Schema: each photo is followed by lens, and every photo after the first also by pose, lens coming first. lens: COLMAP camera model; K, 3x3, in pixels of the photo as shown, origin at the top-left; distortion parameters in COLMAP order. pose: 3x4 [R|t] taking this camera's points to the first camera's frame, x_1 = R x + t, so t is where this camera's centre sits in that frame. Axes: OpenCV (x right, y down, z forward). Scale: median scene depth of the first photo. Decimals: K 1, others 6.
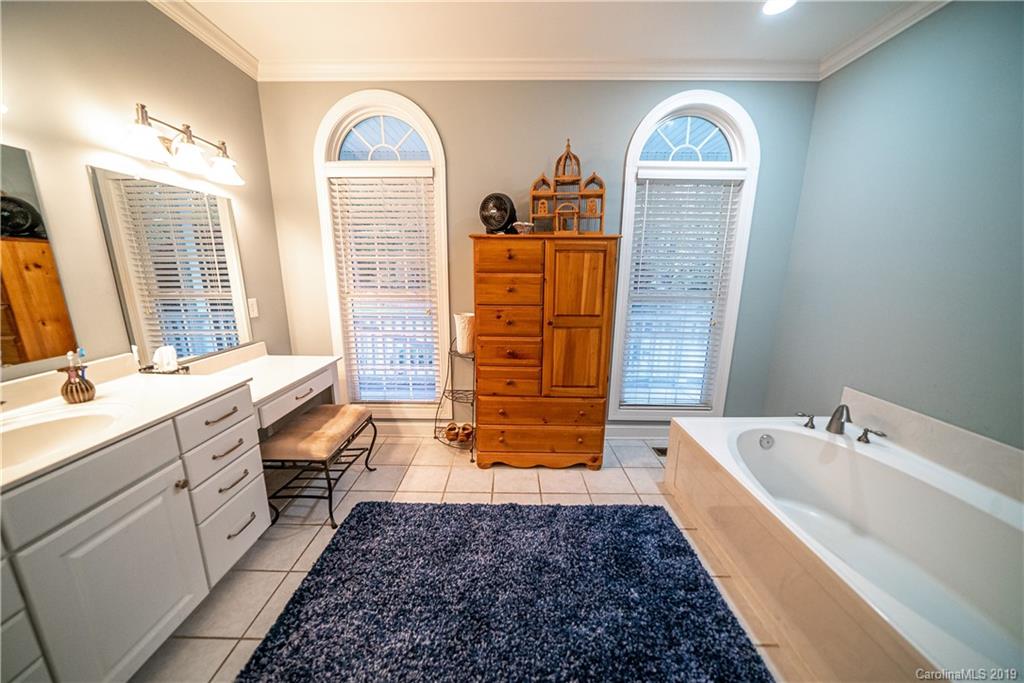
lens RADIAL K [[352.0, 0, 507.9], [0, 352.0, 340.1], [0, 0, 1]] dist [-0.005026, 0.000022]
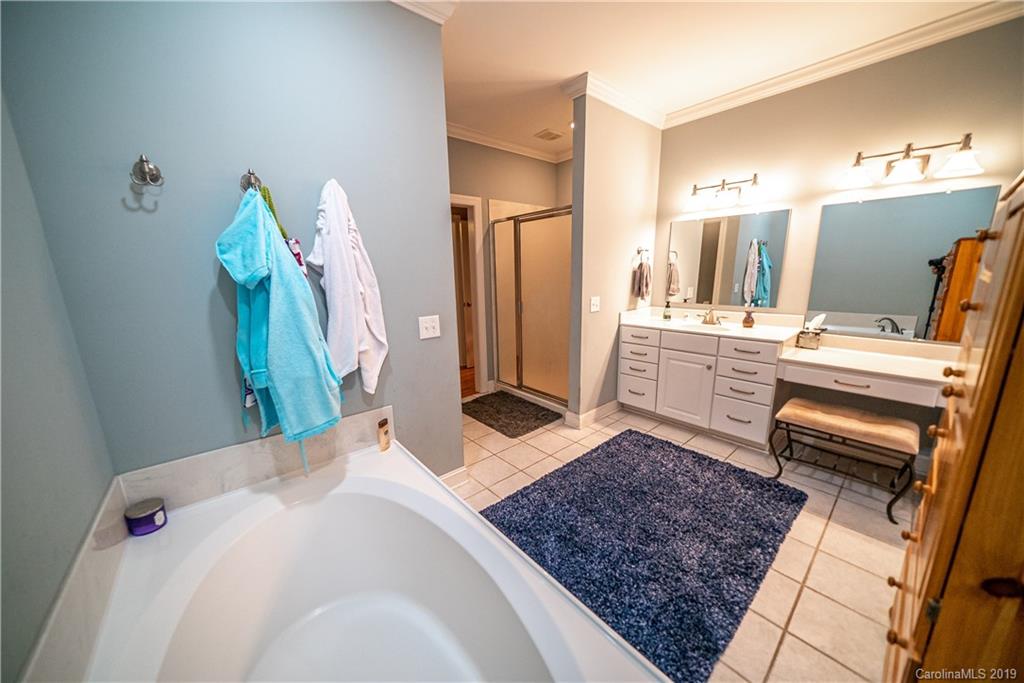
lens RADIAL K [[352.0, 0, 511.2], [0, 352.0, 347.4], [0, 0, 1]] dist [-0.005026, 0.000022]
pose [[-0.733642, 0.151459, -0.662442, 1.016428], [-0.126345, 0.927444, 0.351973, -0.227500], [0.667687, 0.341919, -0.661275, 1.166594]]
